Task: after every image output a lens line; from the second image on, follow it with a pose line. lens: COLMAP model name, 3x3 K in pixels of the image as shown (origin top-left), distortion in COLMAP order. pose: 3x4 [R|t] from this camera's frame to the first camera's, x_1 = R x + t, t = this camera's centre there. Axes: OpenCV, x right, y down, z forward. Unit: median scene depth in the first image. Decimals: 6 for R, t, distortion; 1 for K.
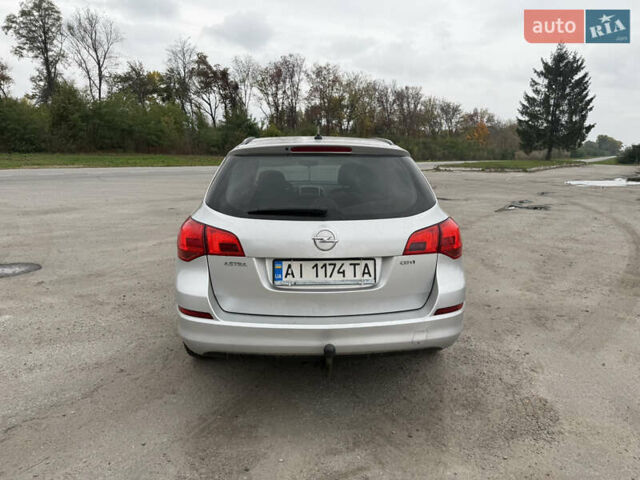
lens RADIAL K [[525.5, 0, 316.7], [0, 525.5, 239.3], [0, 0, 1]] dist [0.000683, -0.018788]
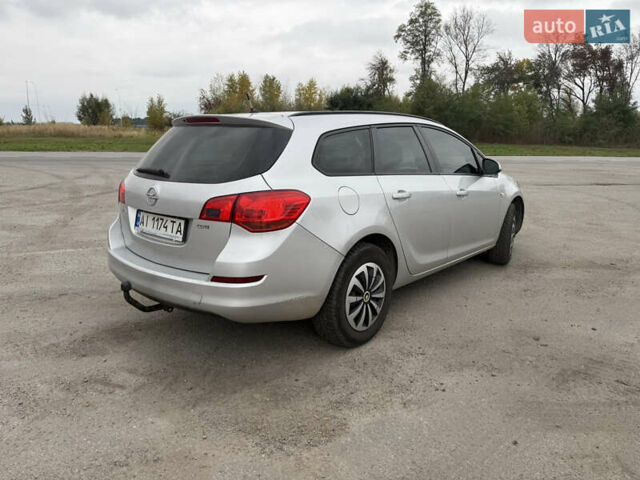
lens RADIAL K [[525.5, 0, 316.7], [0, 525.5, 239.3], [0, 0, 1]] dist [0.000683, -0.018788]
pose [[0.643247, 0.136728, -0.753352, 0.238738], [-0.130581, 0.989102, 0.068019, -0.006855], [0.754442, 0.054620, 0.654091, 0.104114]]
